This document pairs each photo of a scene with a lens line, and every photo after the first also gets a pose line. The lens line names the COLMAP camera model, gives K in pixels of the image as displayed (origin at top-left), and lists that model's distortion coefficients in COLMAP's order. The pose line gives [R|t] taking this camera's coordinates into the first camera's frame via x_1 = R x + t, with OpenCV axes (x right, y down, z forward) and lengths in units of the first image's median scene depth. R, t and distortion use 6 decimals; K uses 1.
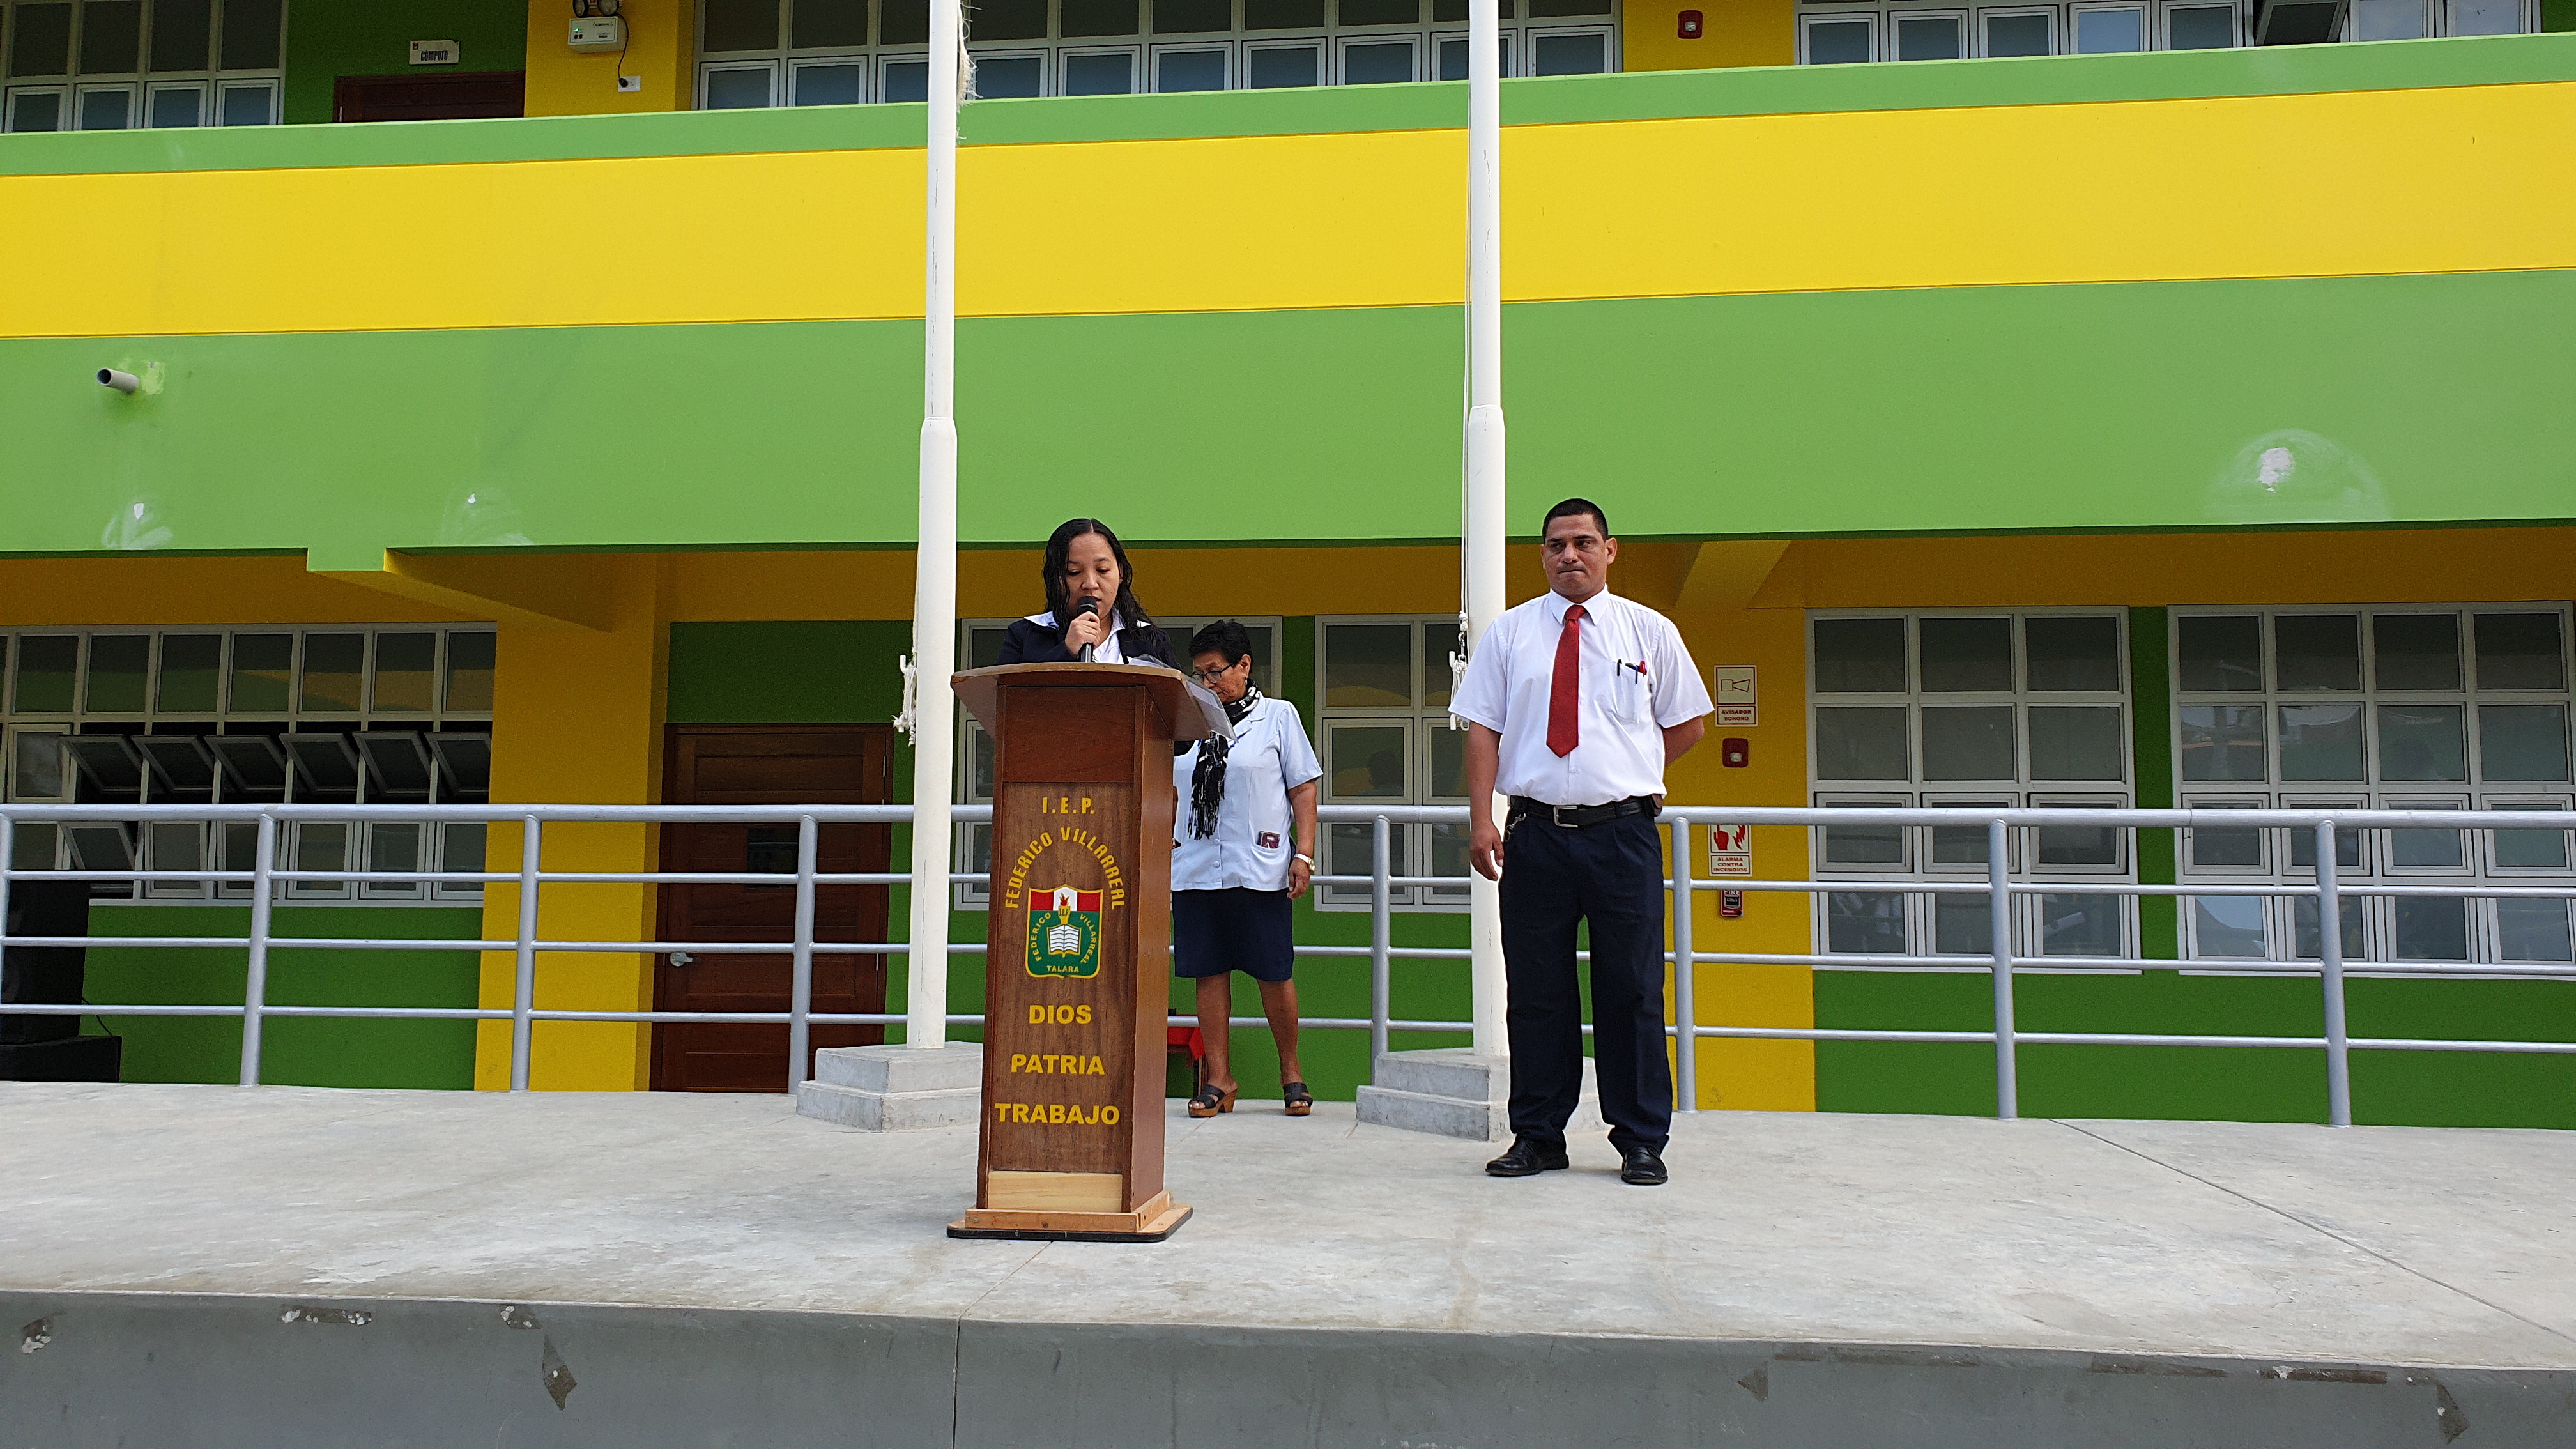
lens RADIAL K [[2056.1, 0, 1271.4], [0, 2056.1, 686.5], [0, 0, 1]] dist [0.047019, -0.025683]
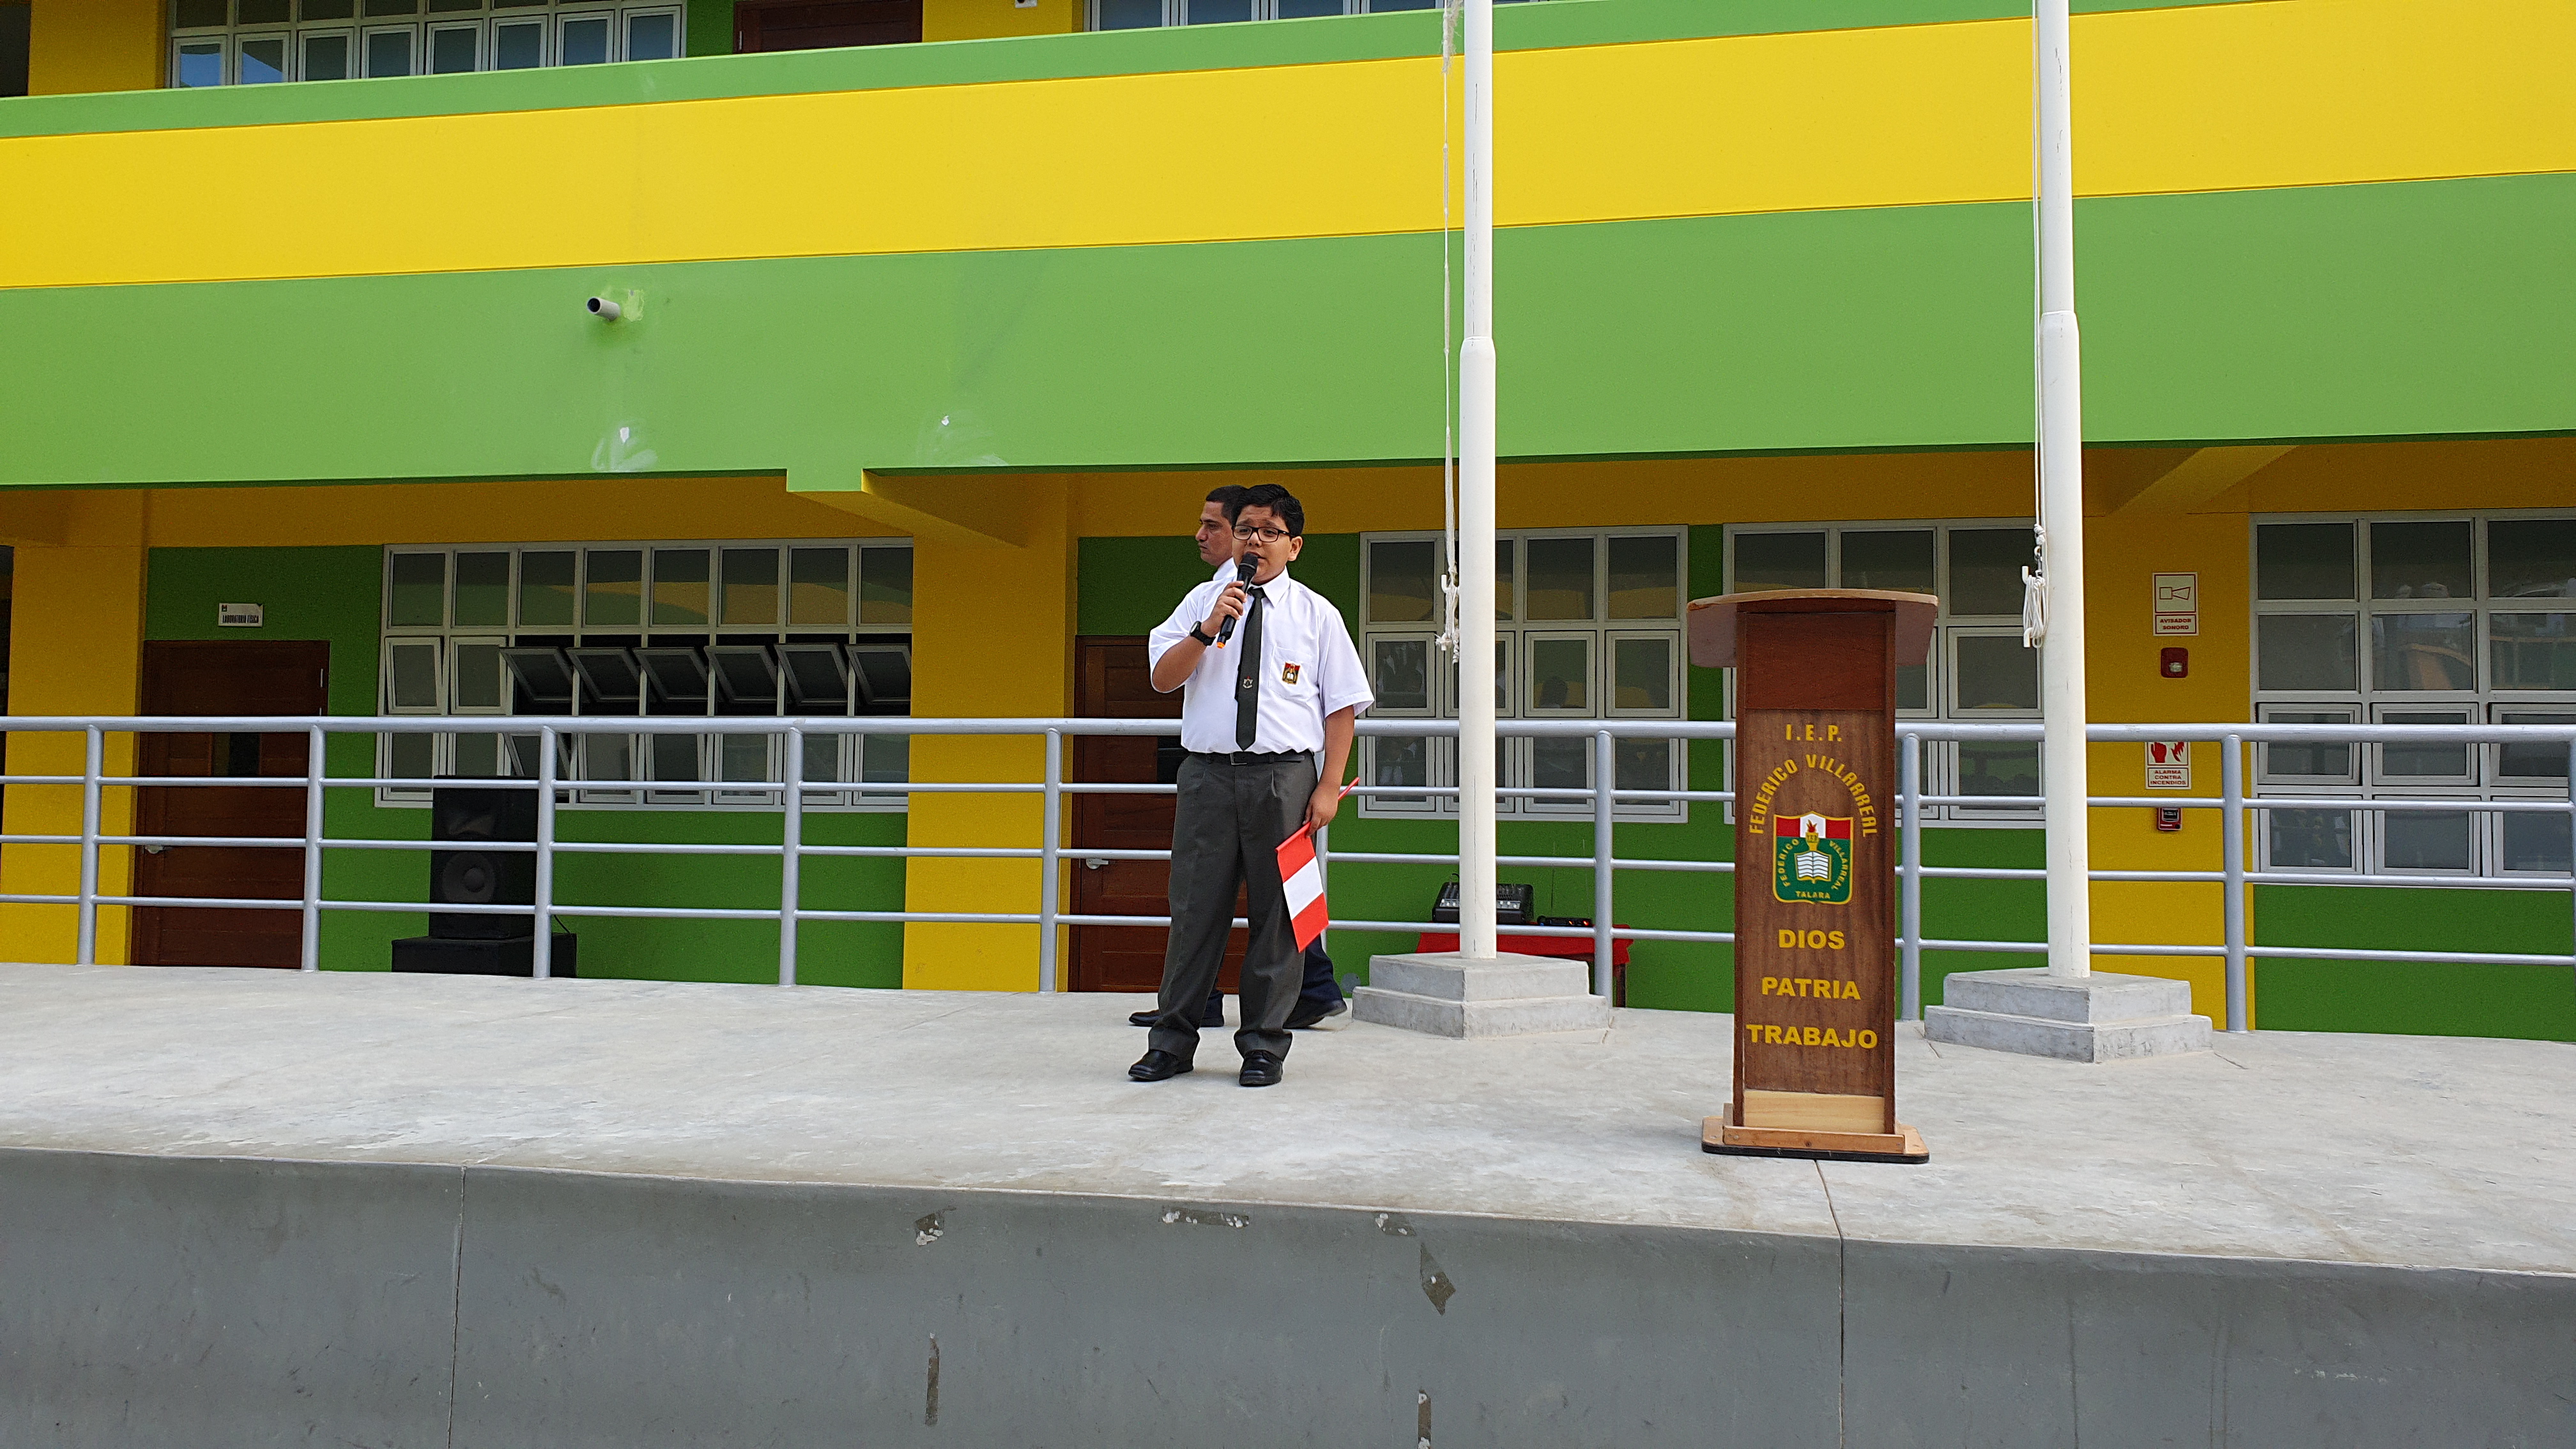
lens RADIAL K [[2056.1, 0, 1283.3], [0, 2056.1, 696.1], [0, 0, 1]] dist [0.047019, -0.025683]
pose [[0.996946, -0.000745, -0.078084, -0.170851], [0.004893, 0.998586, 0.052940, -0.008844], [0.077934, -0.053161, 0.995540, -0.012732]]
